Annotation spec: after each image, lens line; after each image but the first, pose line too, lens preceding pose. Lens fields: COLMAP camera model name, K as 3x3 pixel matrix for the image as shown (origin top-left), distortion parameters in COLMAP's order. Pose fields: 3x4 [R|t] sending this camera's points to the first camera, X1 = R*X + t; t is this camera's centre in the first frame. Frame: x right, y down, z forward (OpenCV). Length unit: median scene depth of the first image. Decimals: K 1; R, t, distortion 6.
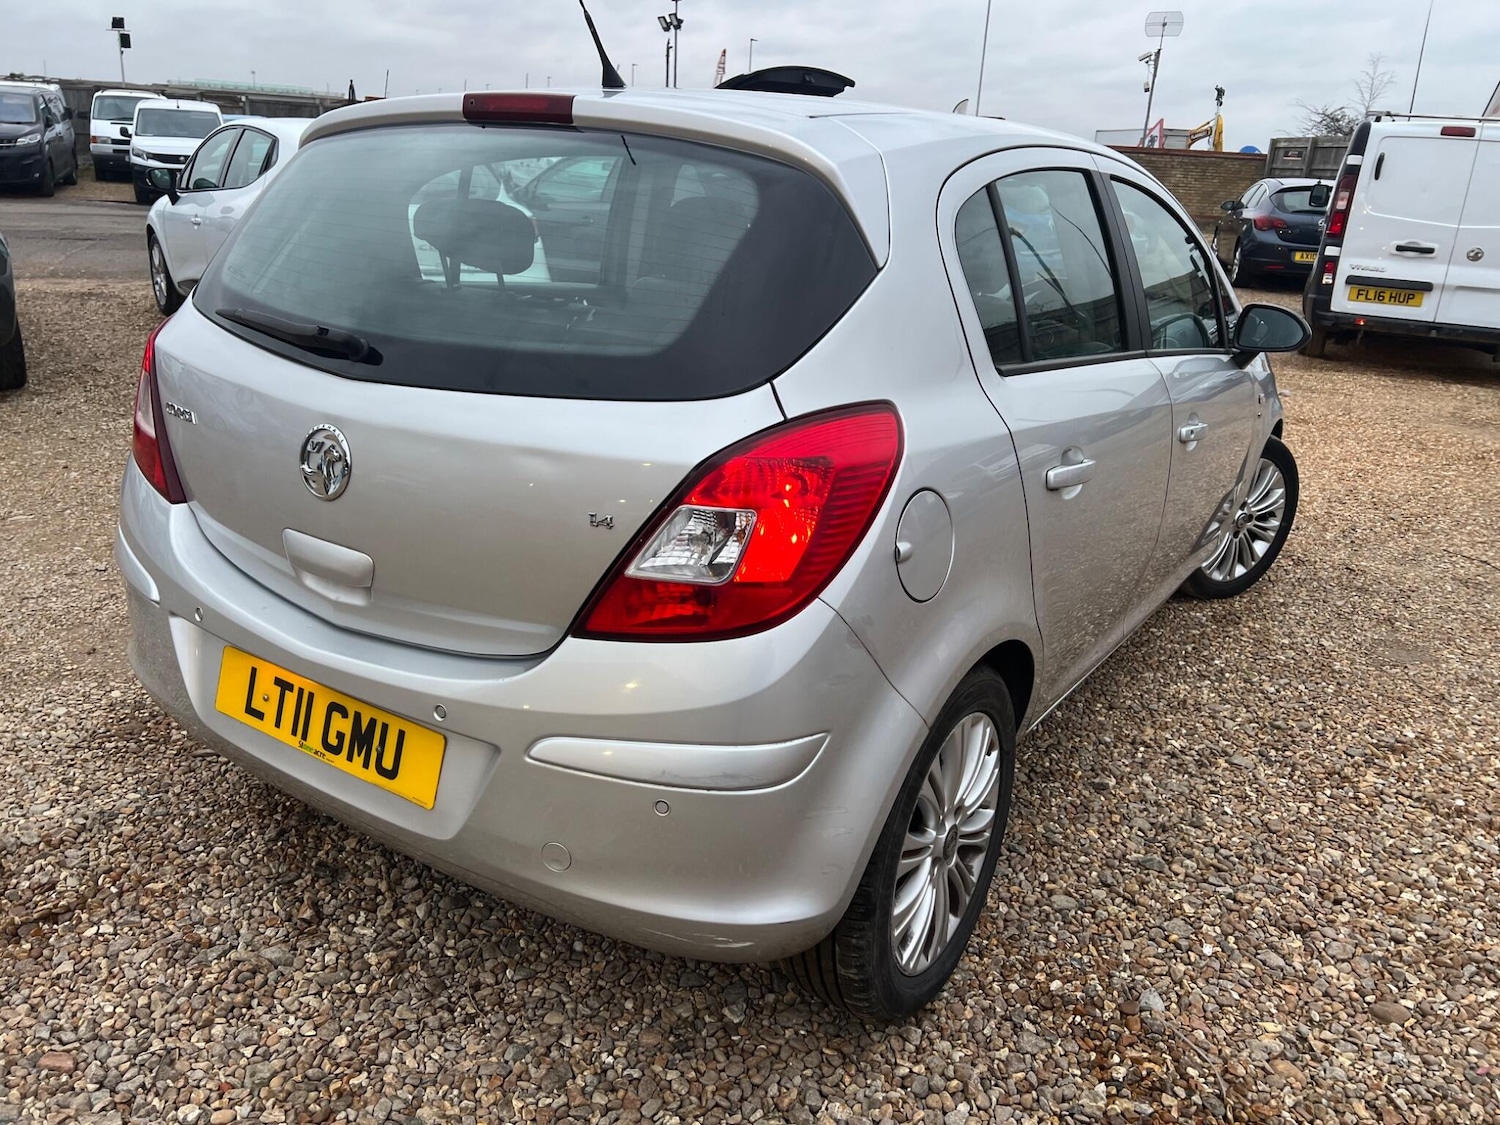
lens RADIAL K [[1121.8, 0, 733.4], [0, 1121.8, 558.3], [0, 0, 1]] dist [0.059657, -0.063636]
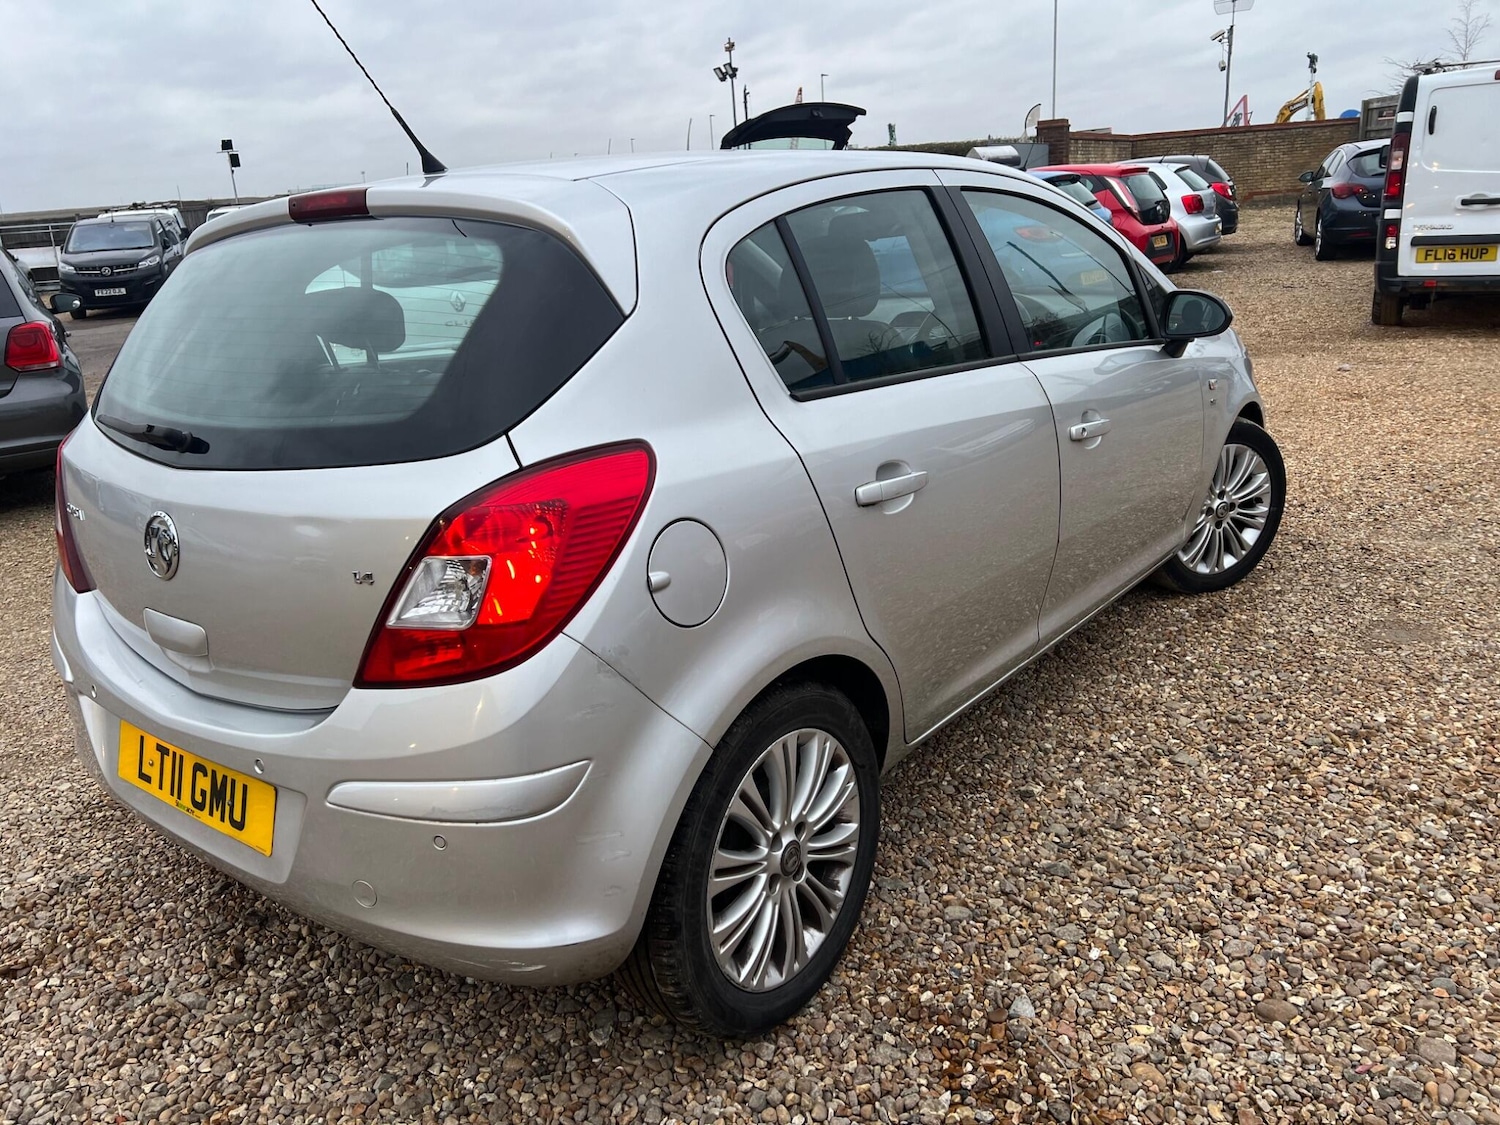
lens RADIAL K [[1121.8, 0, 733.4], [0, 1121.8, 558.3], [0, 0, 1]] dist [0.059657, -0.063636]
pose [[0.988286, -0.089606, -0.123540, 0.258658], [0.085808, 0.995670, -0.035746, 0.011611], [0.126208, 0.024726, 0.991696, -0.022230]]
